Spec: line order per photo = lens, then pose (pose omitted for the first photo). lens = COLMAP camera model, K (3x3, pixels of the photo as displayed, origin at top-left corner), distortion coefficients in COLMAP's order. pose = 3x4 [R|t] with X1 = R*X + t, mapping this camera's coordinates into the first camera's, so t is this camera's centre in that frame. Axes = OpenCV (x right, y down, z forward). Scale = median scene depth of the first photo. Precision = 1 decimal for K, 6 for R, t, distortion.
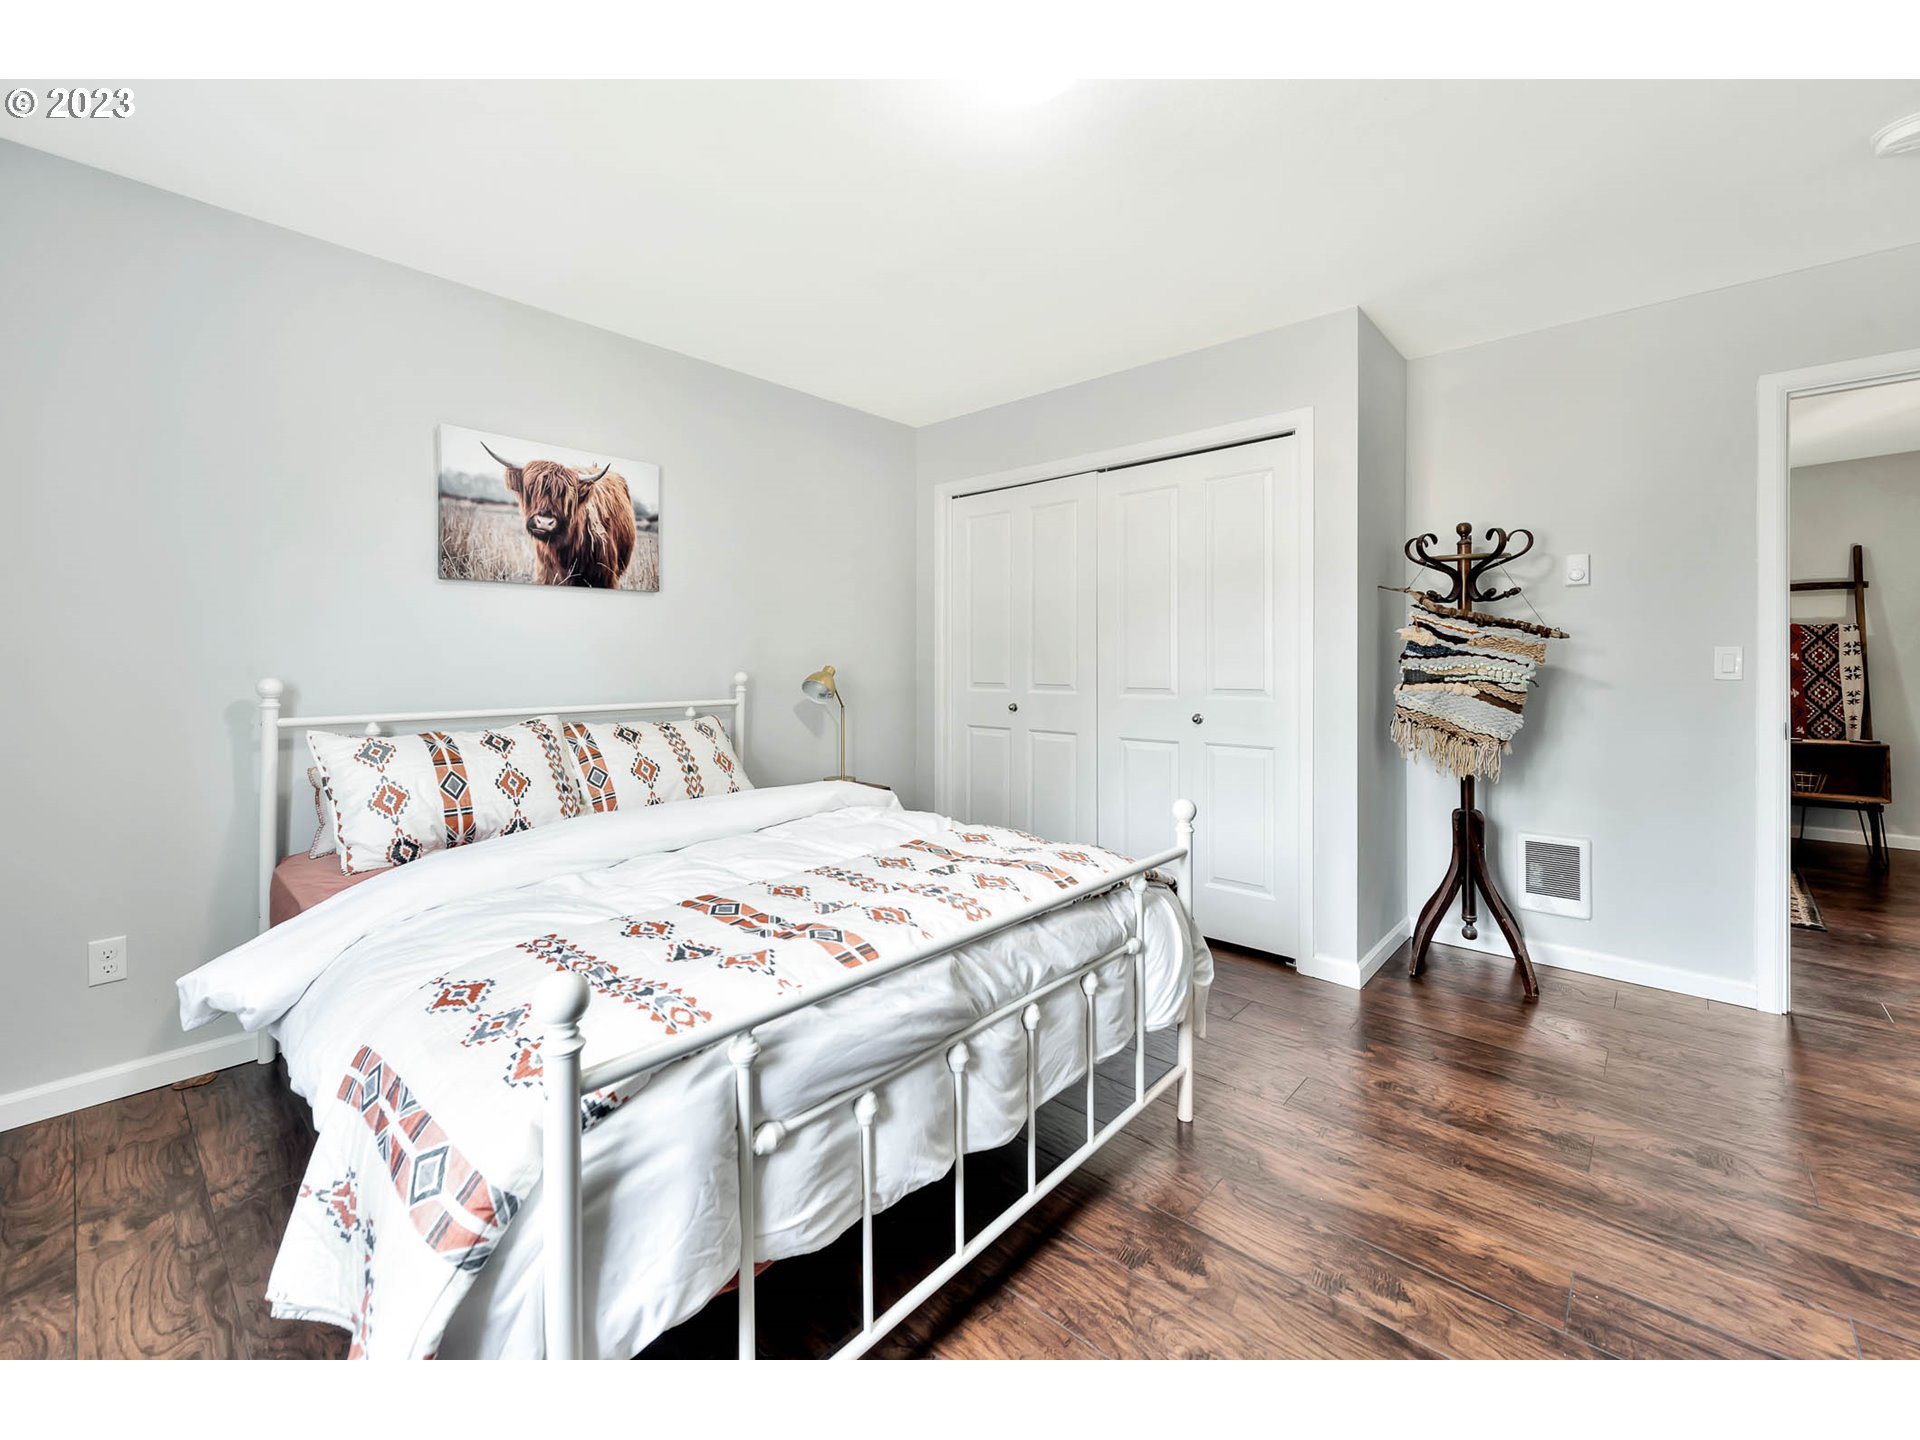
lens RADIAL K [[769.9, 0, 959.6], [0, 769.9, 672.8], [0, 0, 1]] dist [0.000249, 0.000037]
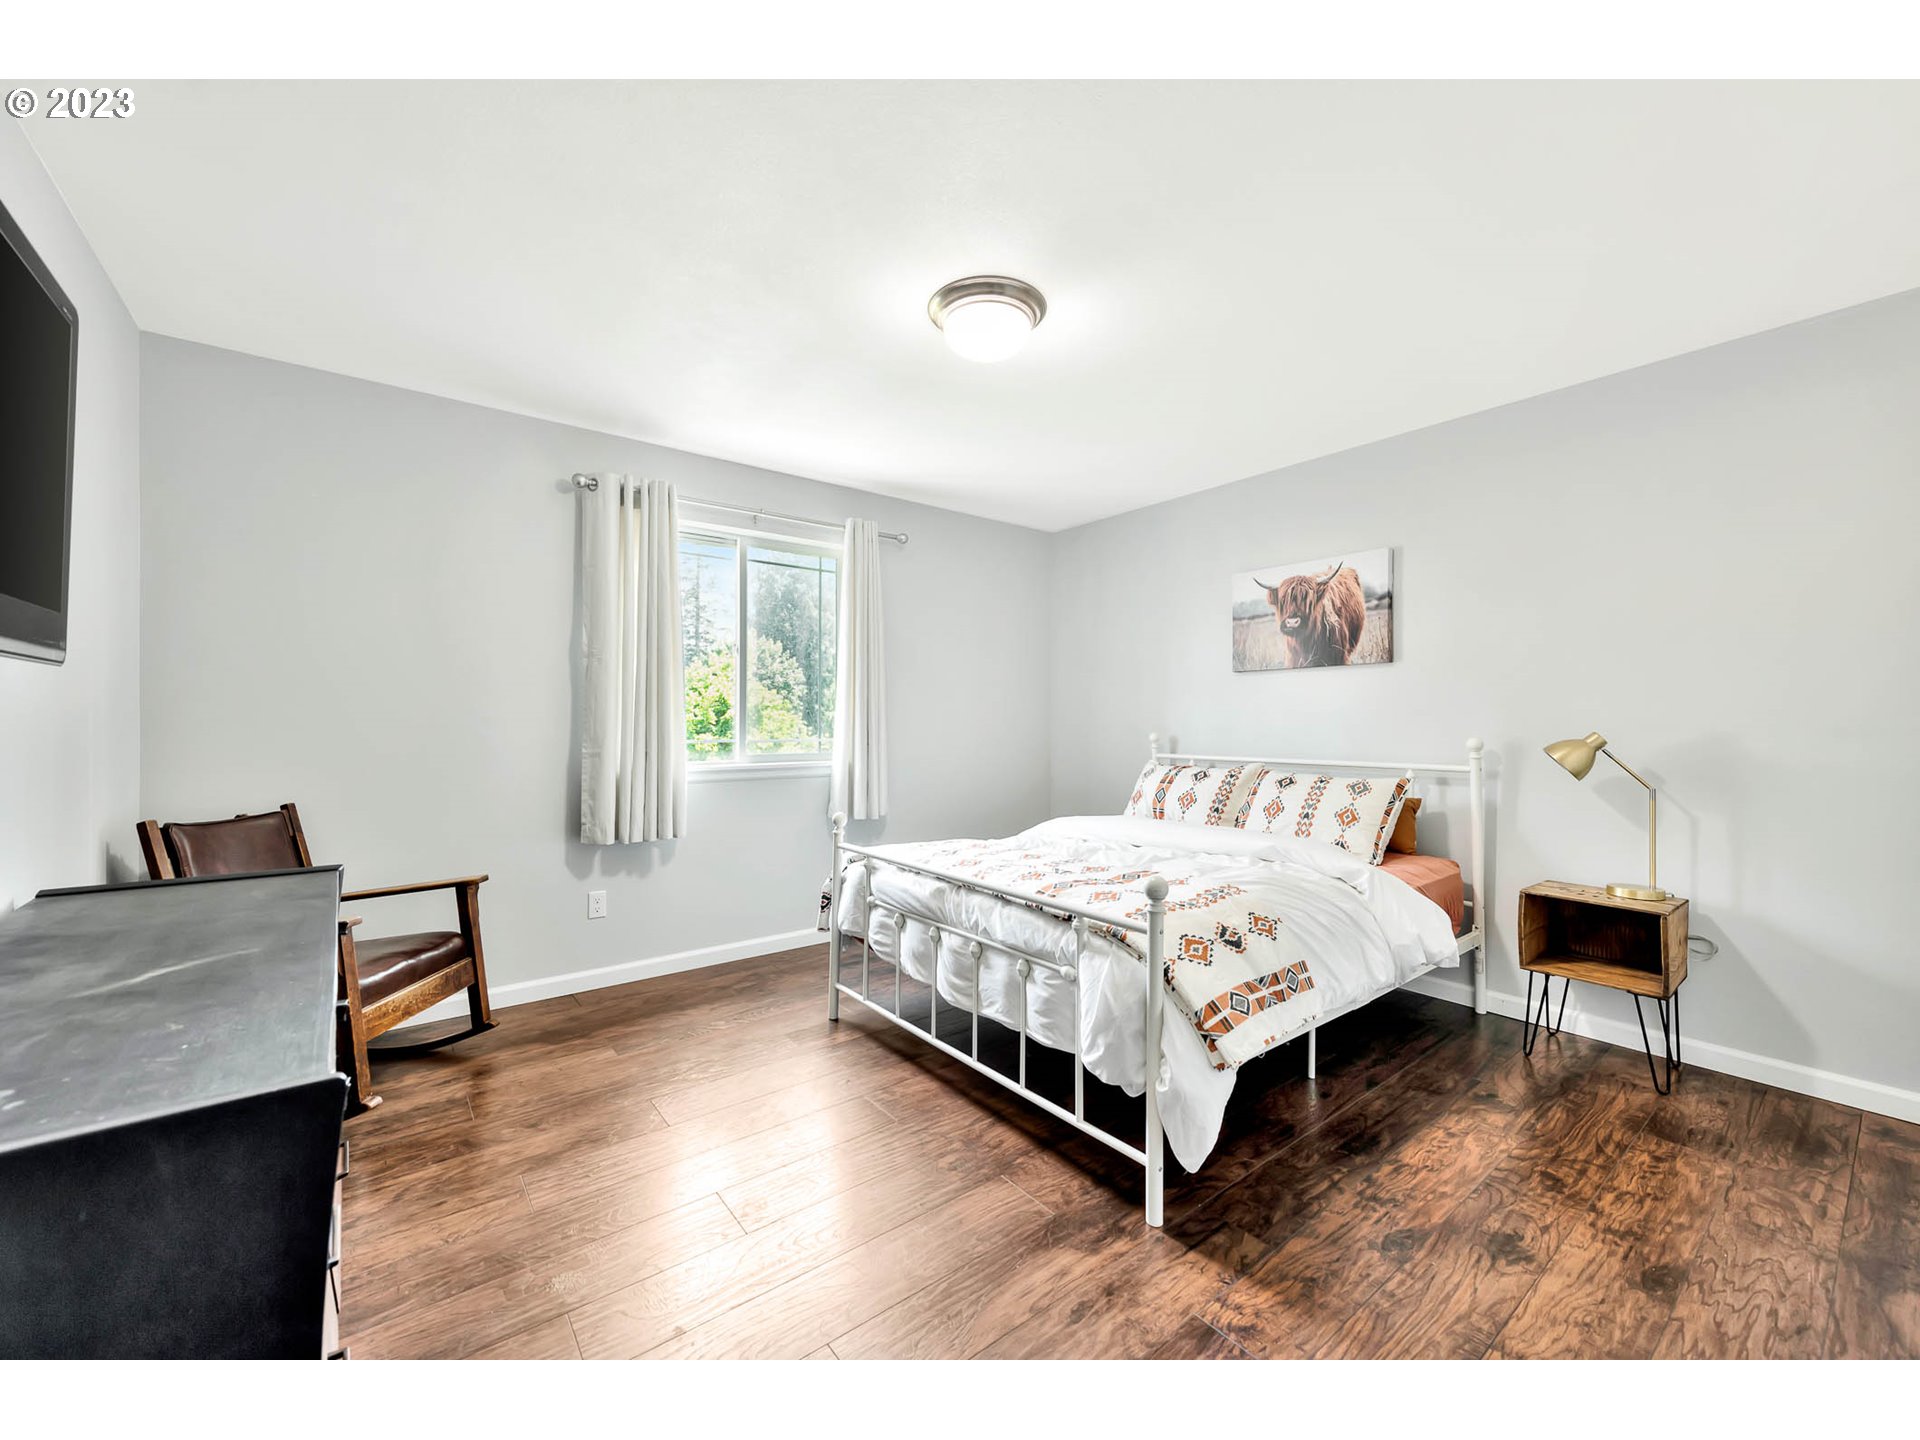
lens RADIAL K [[764.8, 0, 957.2], [0, 764.8, 723.2], [0, 0, 1]] dist [0.000854, -0.000021]
pose [[-0.174984, 0.000188, -0.984571, 0.902416], [-0.014722, 0.999888, 0.002808, -0.013871], [0.984461, 0.014986, -0.174961, 0.671458]]
